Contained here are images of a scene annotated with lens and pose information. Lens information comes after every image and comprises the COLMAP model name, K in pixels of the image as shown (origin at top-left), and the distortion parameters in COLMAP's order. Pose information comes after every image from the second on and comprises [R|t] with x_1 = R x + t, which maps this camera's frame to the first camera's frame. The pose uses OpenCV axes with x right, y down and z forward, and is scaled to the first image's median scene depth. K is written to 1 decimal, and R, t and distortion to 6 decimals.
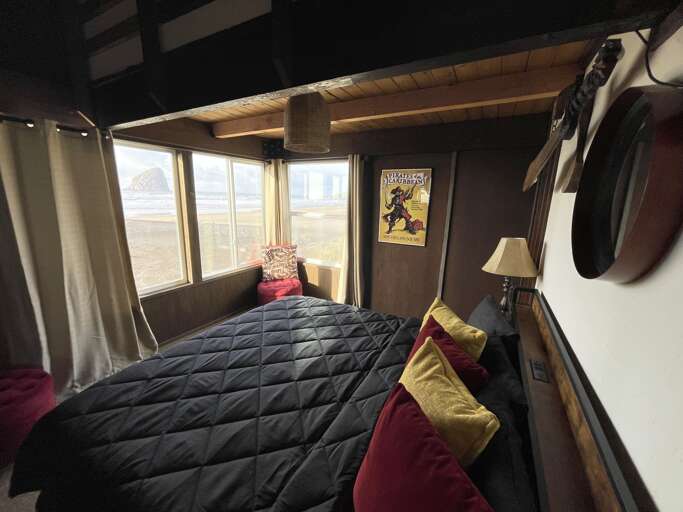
lens RADIAL K [[274.5, 0, 342.2], [0, 274.5, 255.3], [0, 0, 1]] dist [-0.003648, -0.000123]
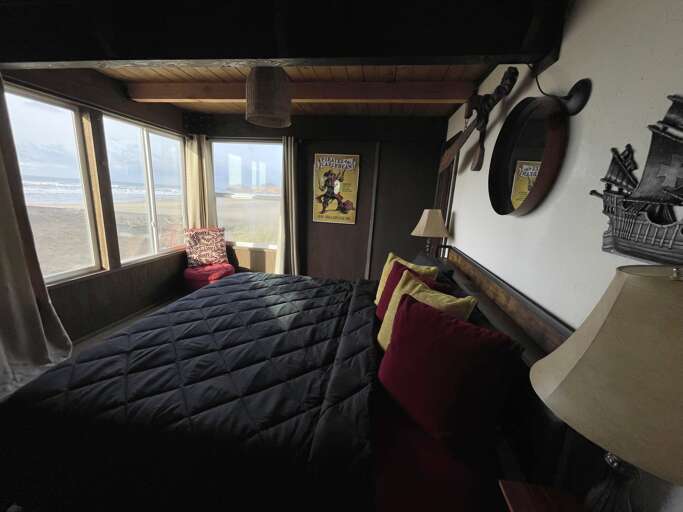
lens RADIAL K [[274.5, 0, 339.0], [0, 274.5, 257.0], [0, 0, 1]] dist [-0.003648, -0.000123]
pose [[0.936038, -0.052237, 0.347999, -0.209129], [0.044180, 0.998541, 0.031052, 0.083126], [-0.349114, -0.013691, 0.936980, -0.060356]]
